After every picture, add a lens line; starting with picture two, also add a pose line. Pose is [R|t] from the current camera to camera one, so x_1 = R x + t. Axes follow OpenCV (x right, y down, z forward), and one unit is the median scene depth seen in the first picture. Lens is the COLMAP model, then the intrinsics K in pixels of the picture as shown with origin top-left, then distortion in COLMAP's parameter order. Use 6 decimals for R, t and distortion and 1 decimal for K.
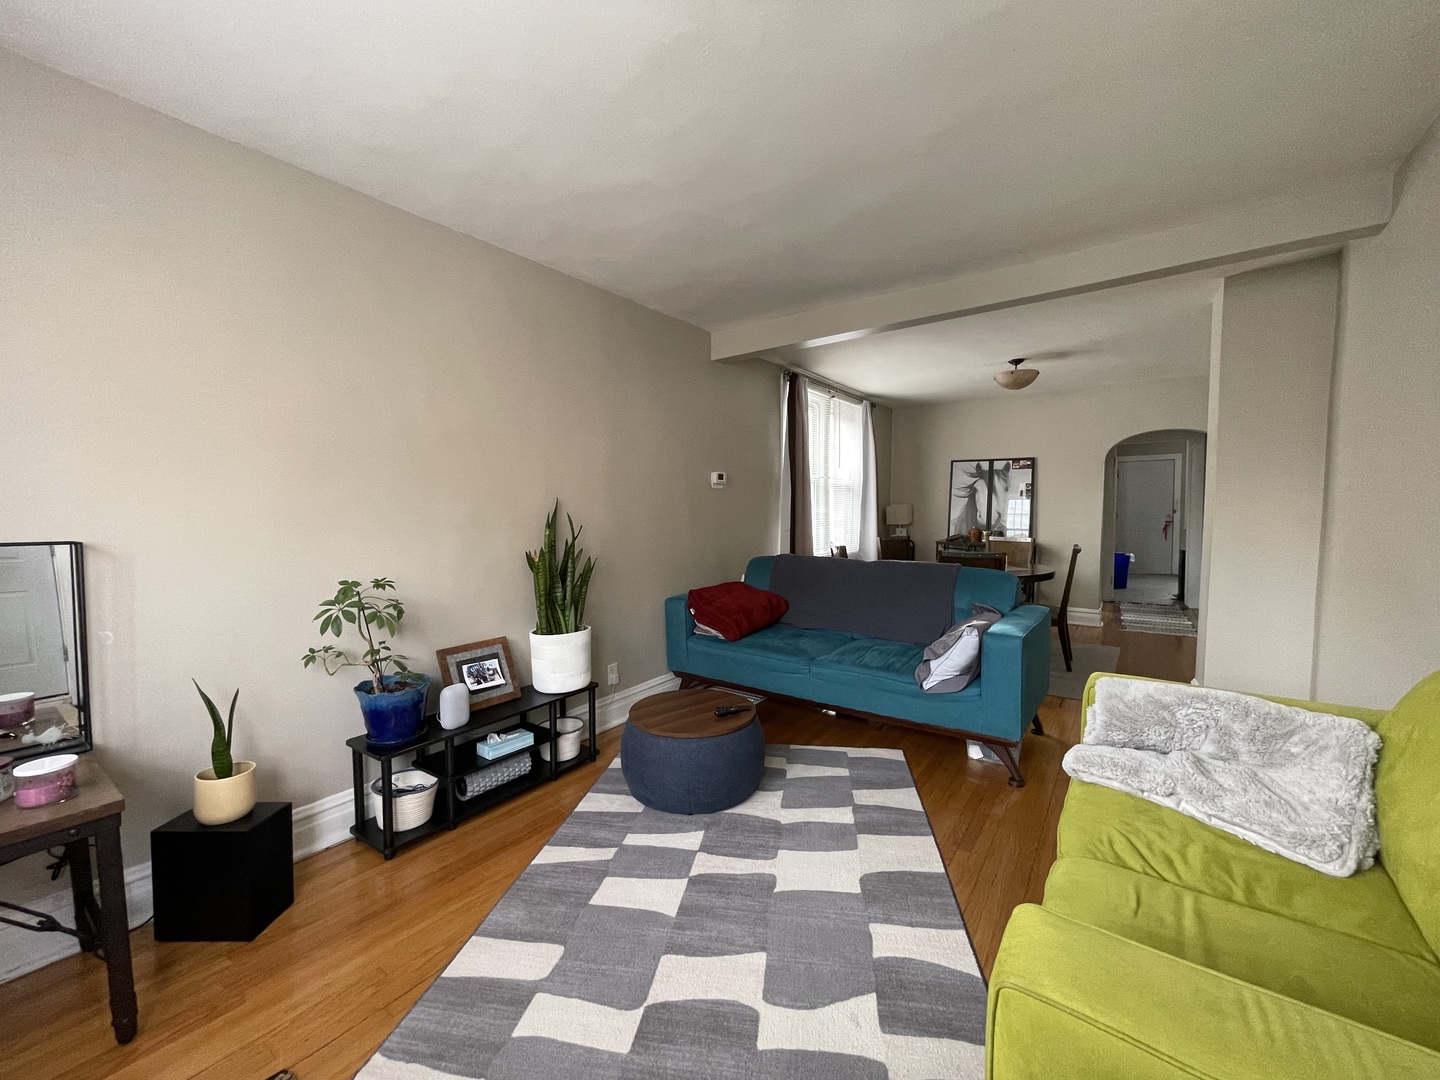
lens RADIAL K [[576.7, 0, 720.1], [0, 576.7, 541.0], [0, 0, 1]] dist [0.000322, -0.000669]
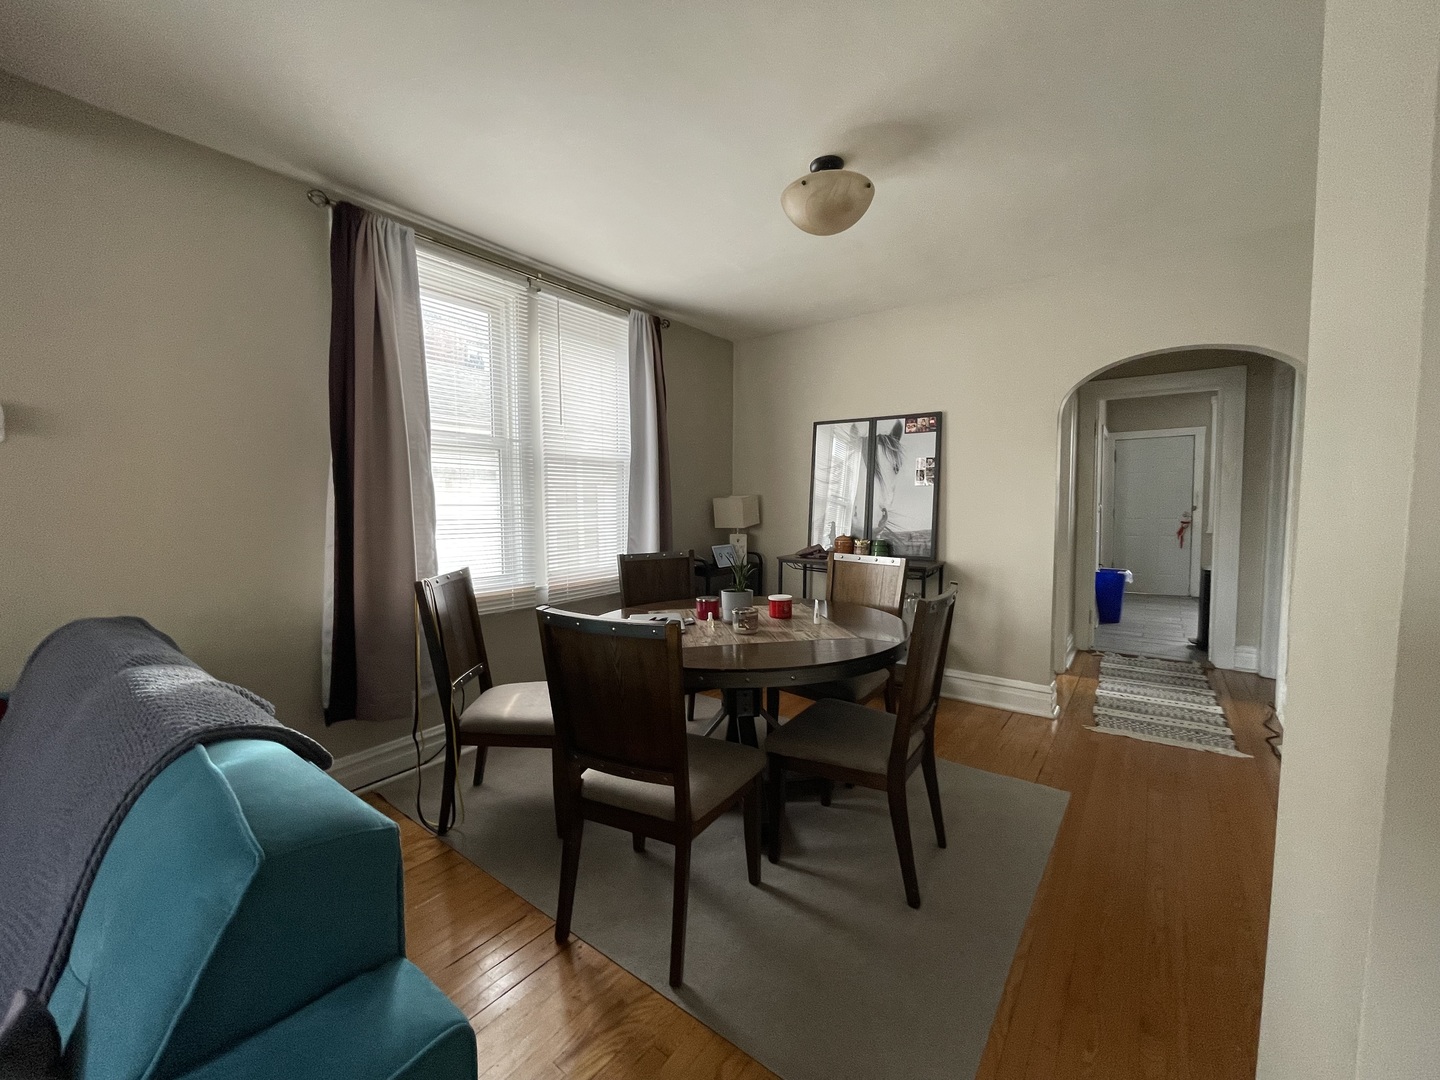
lens RADIAL K [[576.7, 0, 714.1], [0, 576.7, 542.2], [0, 0, 1]] dist [0.000322, -0.000669]
pose [[0.999579, 0.003054, -0.028860, 0.741721], [-0.002868, 0.999975, 0.006494, -0.042189], [0.028879, -0.006409, 0.999562, 0.930250]]
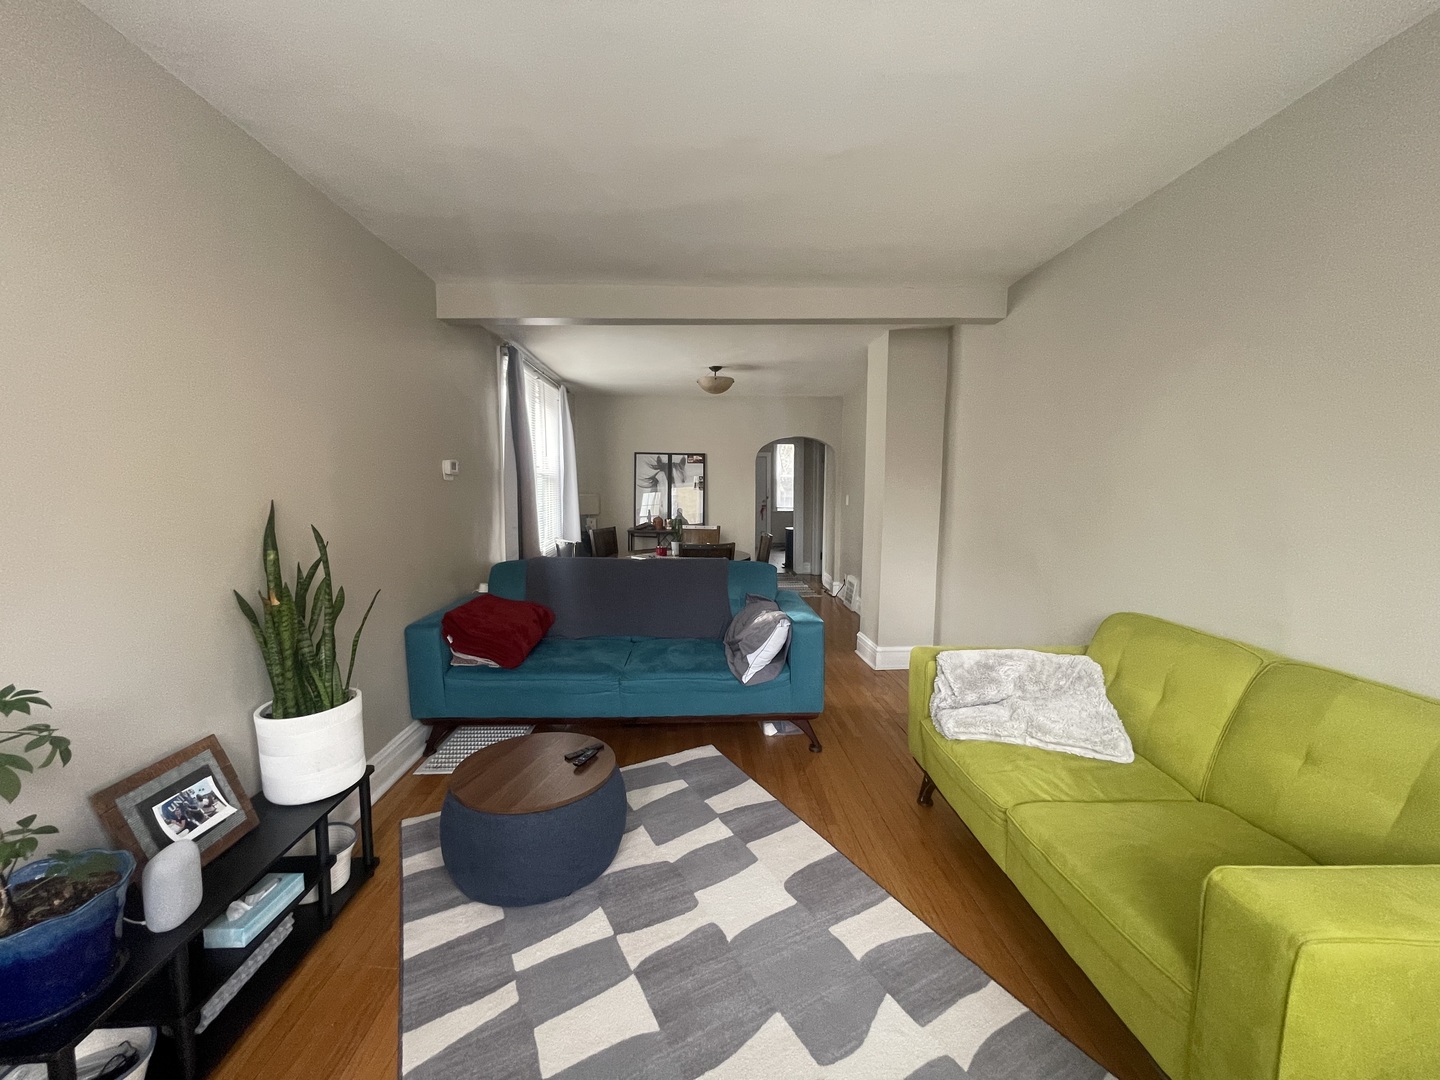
lens RADIAL K [[576.7, 0, 715.2], [0, 576.7, 541.4], [0, 0, 1]] dist [0.000322, -0.000669]
pose [[0.792878, -0.048940, 0.607412, -0.293606], [0.029157, 0.998675, 0.042405, -0.043690], [-0.608683, -0.015912, 0.793254, 0.193374]]
